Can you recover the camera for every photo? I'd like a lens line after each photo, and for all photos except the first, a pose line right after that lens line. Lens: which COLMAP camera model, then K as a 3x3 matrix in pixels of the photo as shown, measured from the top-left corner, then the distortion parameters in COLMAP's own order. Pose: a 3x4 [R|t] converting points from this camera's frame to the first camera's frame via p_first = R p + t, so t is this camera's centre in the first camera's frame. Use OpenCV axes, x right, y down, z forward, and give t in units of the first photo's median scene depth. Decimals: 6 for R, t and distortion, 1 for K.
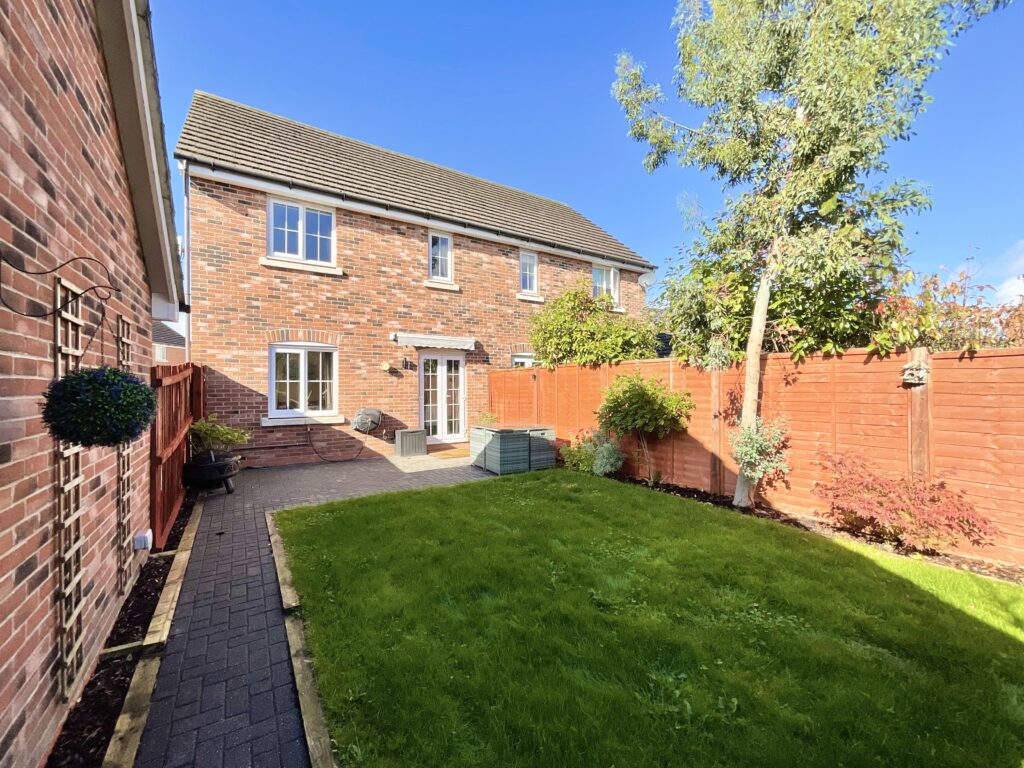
lens RADIAL K [[418.4, 0, 510.5], [0, 418.4, 384.1], [0, 0, 1]] dist [0.001789, 0.000955]
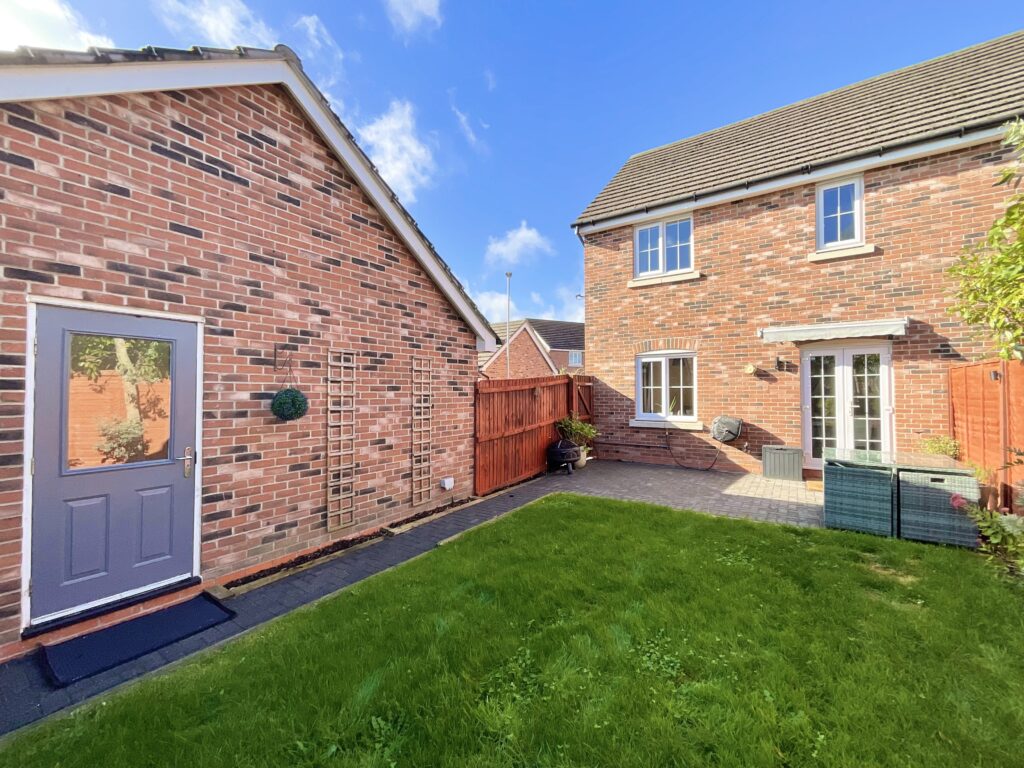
lens RADIAL K [[418.4, 0, 512.9], [0, 418.4, 383.4], [0, 0, 1]] dist [0.001789, 0.000955]
pose [[0.390212, -0.014682, -0.920608, 0.318933], [0.006304, 0.999892, -0.013274, -0.004826], [0.920703, -0.000624, 0.390263, 0.225026]]
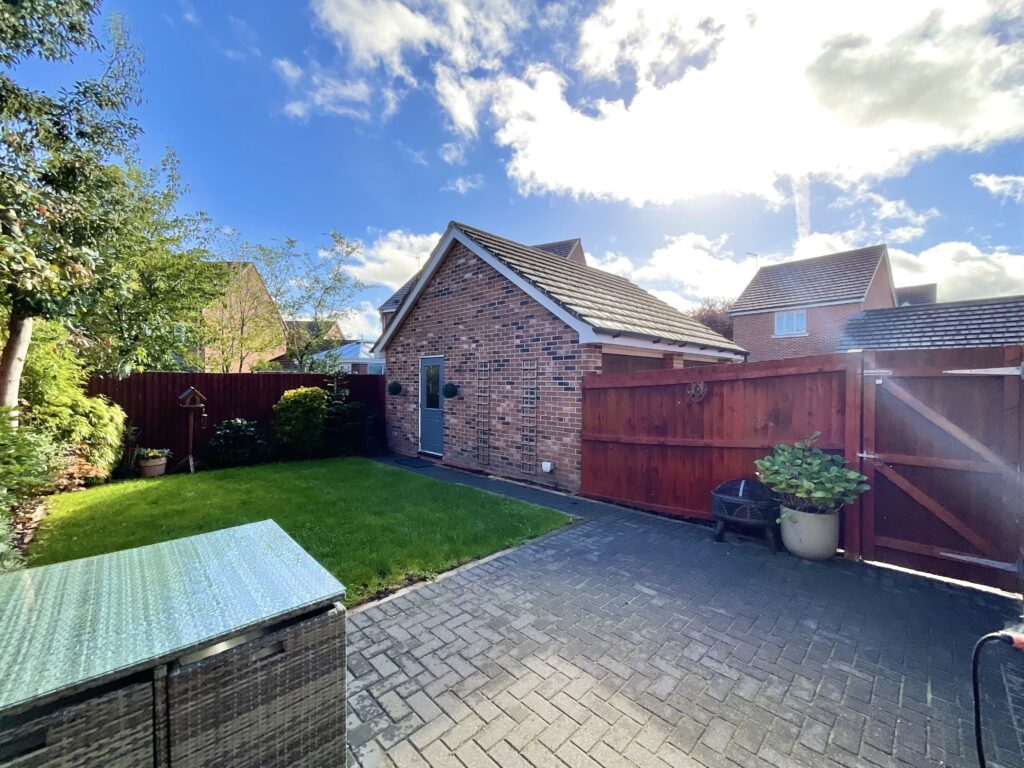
lens RADIAL K [[418.4, 0, 511.4], [0, 418.4, 384.7], [0, 0, 1]] dist [0.001789, 0.000955]
pose [[-0.979844, 0.003221, -0.199739, -0.113988], [0.002388, 0.999987, 0.004411, -0.007068], [0.199751, 0.003845, -0.979839, 1.104210]]
